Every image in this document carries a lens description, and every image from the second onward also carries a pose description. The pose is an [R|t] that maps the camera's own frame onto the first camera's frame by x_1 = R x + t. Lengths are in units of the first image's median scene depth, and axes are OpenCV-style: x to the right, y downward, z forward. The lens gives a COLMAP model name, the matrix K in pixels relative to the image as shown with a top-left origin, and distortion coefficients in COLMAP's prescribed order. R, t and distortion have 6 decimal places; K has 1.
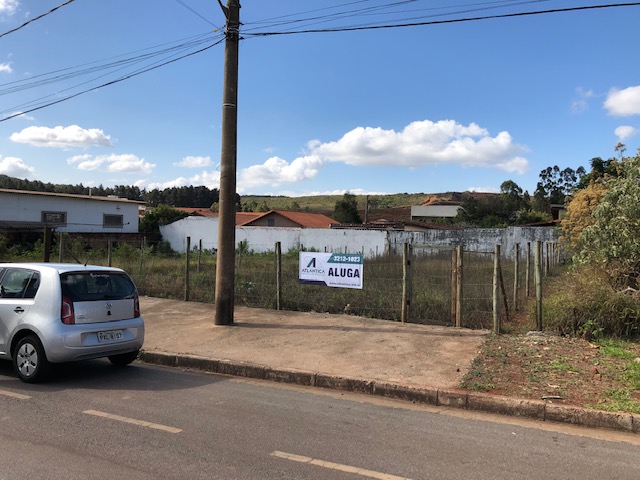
lens RADIAL K [[519.2, 0, 320.0], [0, 519.2, 240.0], [0, 0, 1]] dist [0.101325, -0.236348]
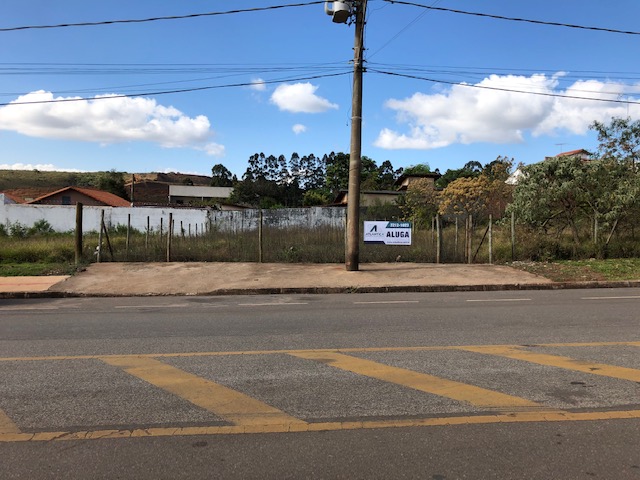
lens RADIAL K [[519.2, 0, 320.0], [0, 519.2, 240.0], [0, 0, 1]] dist [0.101325, -0.236348]
pose [[0.849072, -0.027091, 0.527583, -0.262908], [0.007942, 0.999226, 0.038527, 0.005468], [-0.528218, -0.028522, 0.848630, -0.041668]]
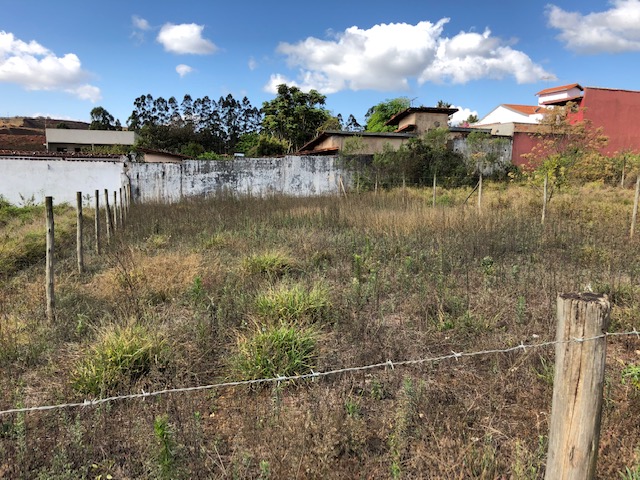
lens RADIAL K [[522.4, 0, 320.0], [0, 522.4, 240.0], [0, 0, 1]] dist [0.001756, 0.004474]
pose [[0.722839, -0.112603, 0.681780, -0.170877], [0.021642, 0.989839, 0.140536, -0.008332], [-0.690677, -0.086830, 0.717931, 0.359222]]
